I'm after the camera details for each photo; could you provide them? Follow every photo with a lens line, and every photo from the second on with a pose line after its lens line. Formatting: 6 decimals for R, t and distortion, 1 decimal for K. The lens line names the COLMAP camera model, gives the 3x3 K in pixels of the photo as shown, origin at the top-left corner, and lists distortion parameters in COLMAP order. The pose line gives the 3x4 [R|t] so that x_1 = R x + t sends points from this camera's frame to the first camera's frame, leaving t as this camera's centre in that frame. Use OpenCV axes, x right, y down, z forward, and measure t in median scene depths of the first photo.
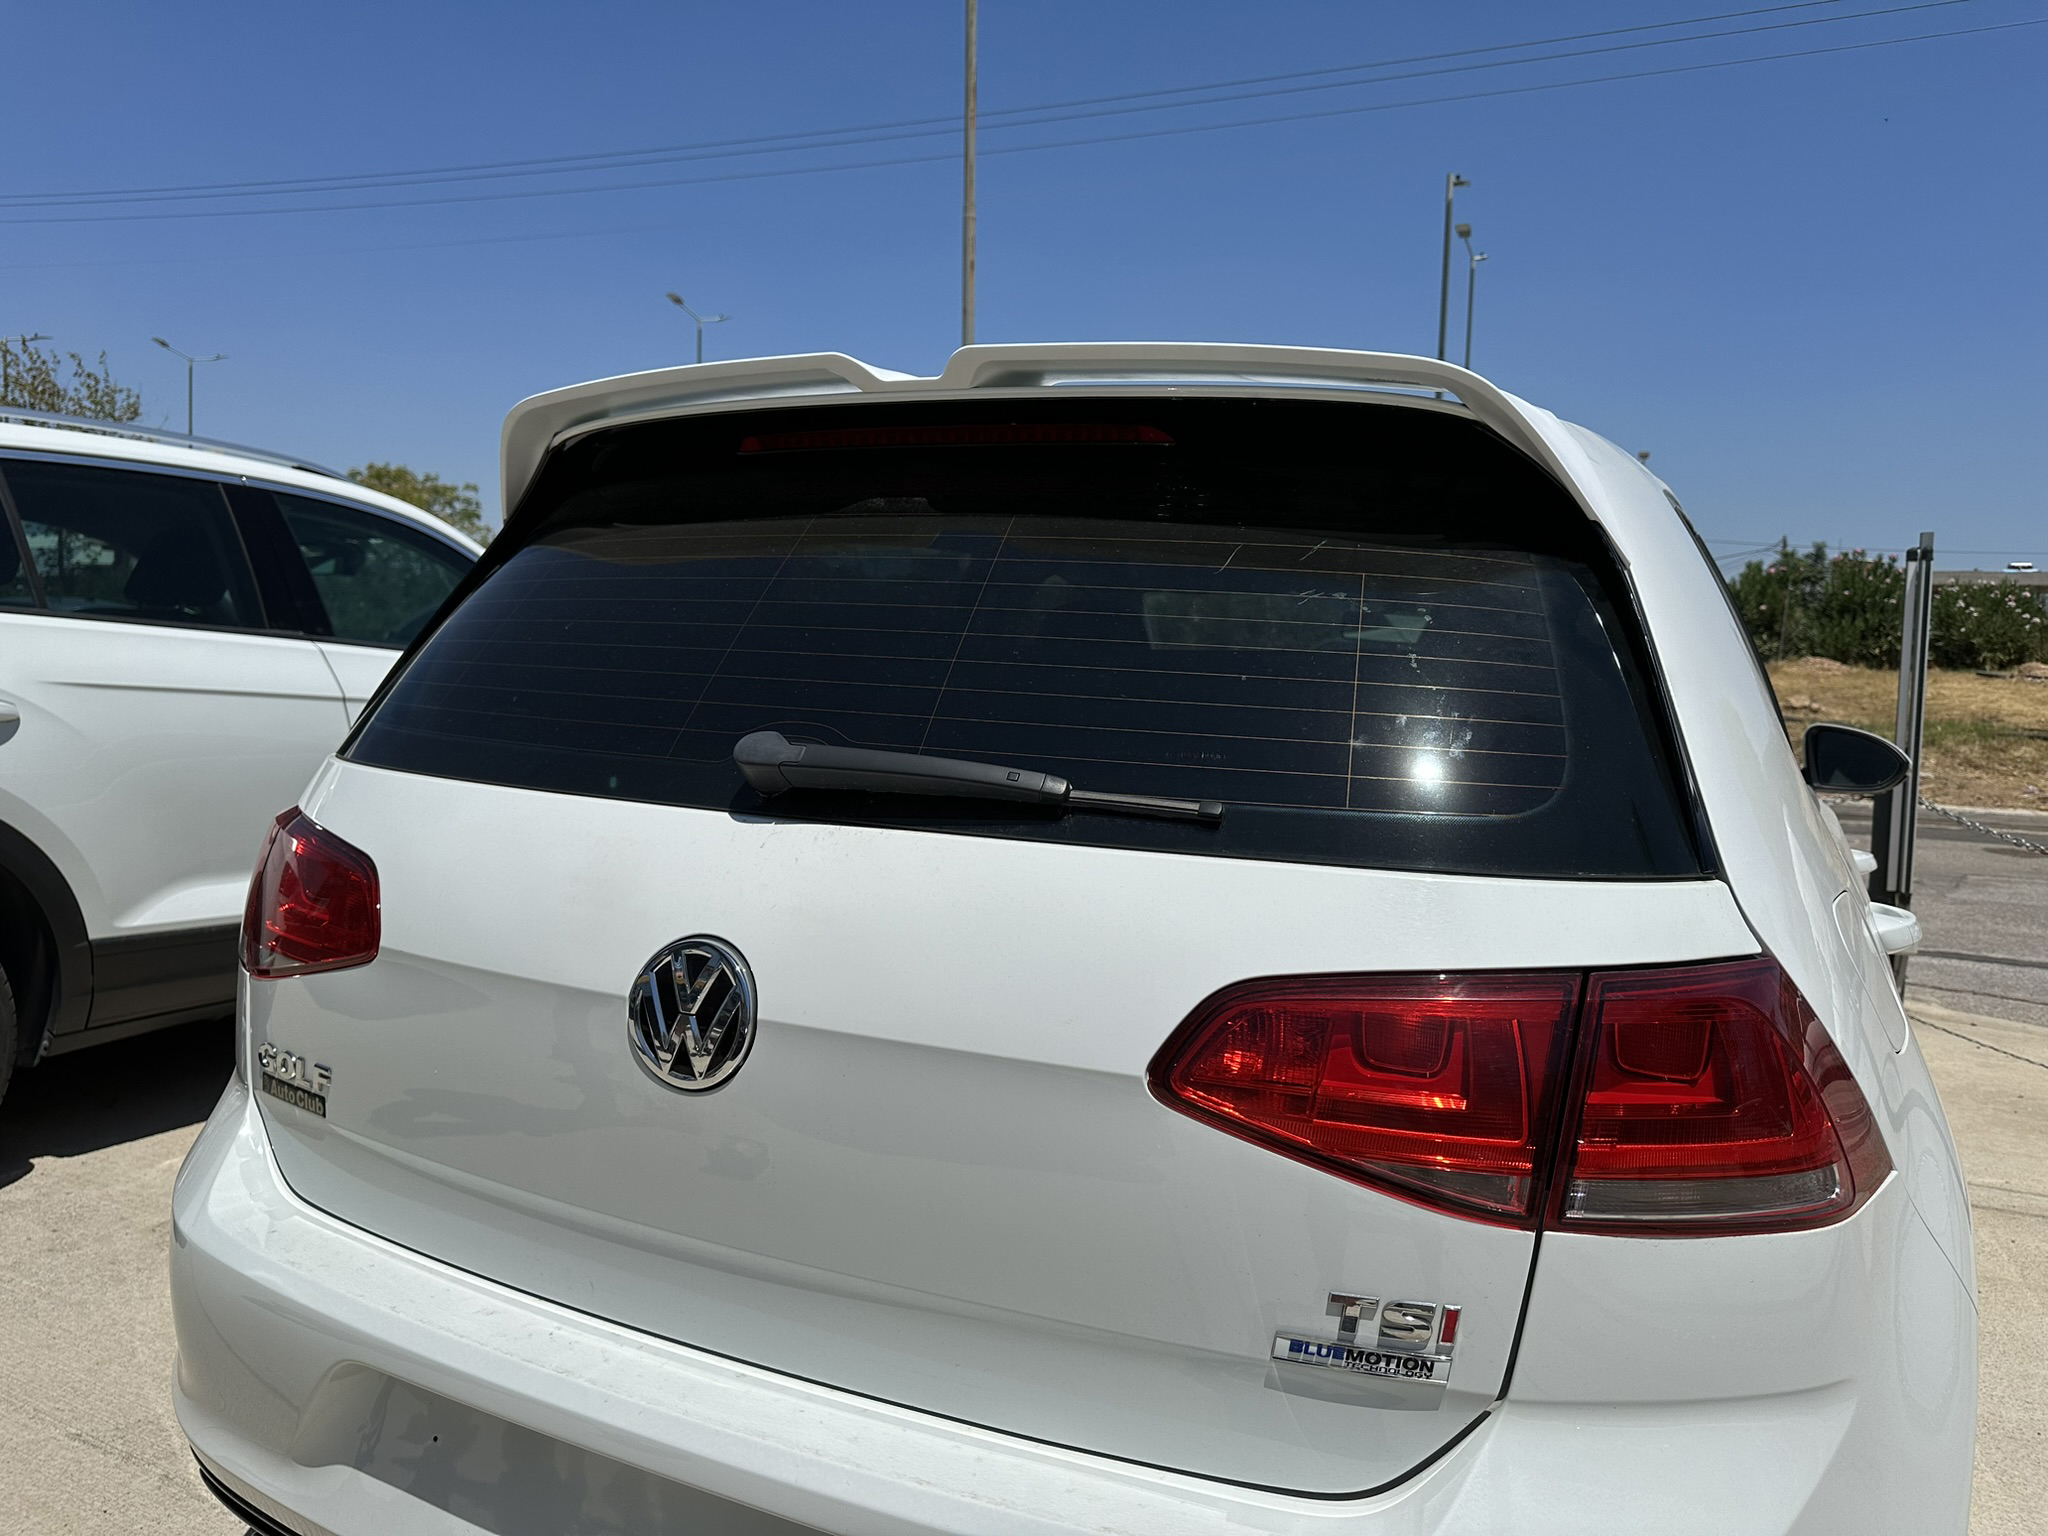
lens RADIAL K [[1453.9, 0, 1017.5], [0, 1453.9, 772.2], [0, 0, 1]] dist [0.065844, -0.094191]
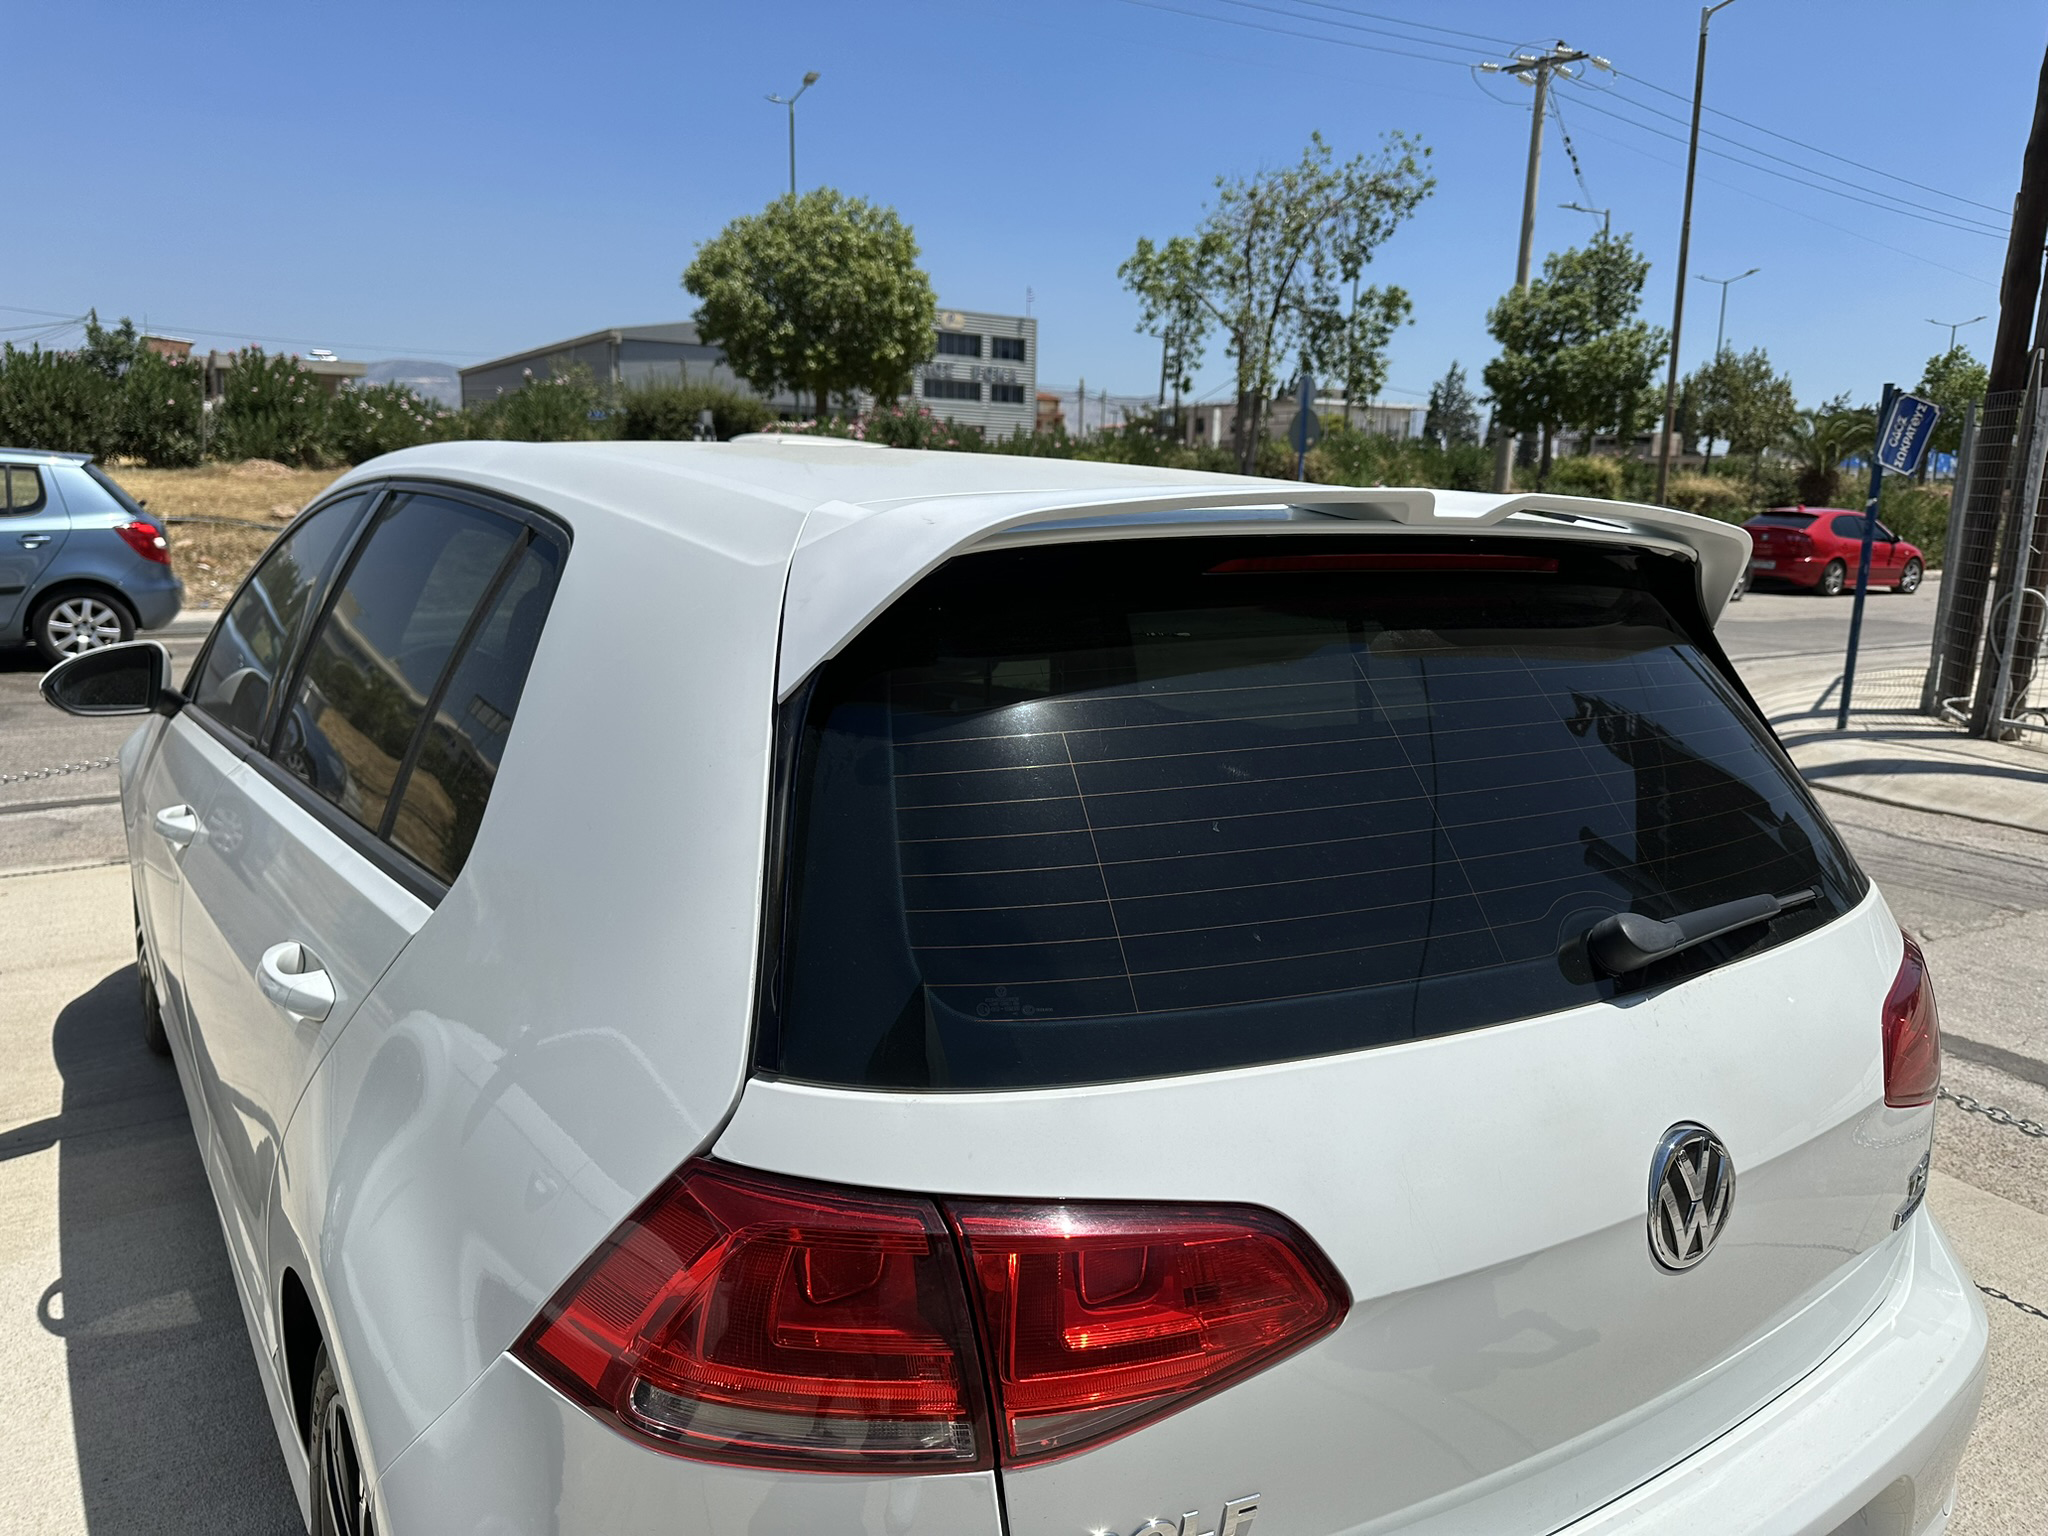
lens RADIAL K [[1459.5, 0, 1019.9], [0, 1459.5, 774.6], [0, 0, 1]] dist [0.046197, -0.065637]
pose [[0.500961, -0.184113, 0.845659, -0.494776], [0.055823, 0.981950, 0.180717, -0.134071], [-0.863667, -0.043325, 0.502197, 0.338812]]
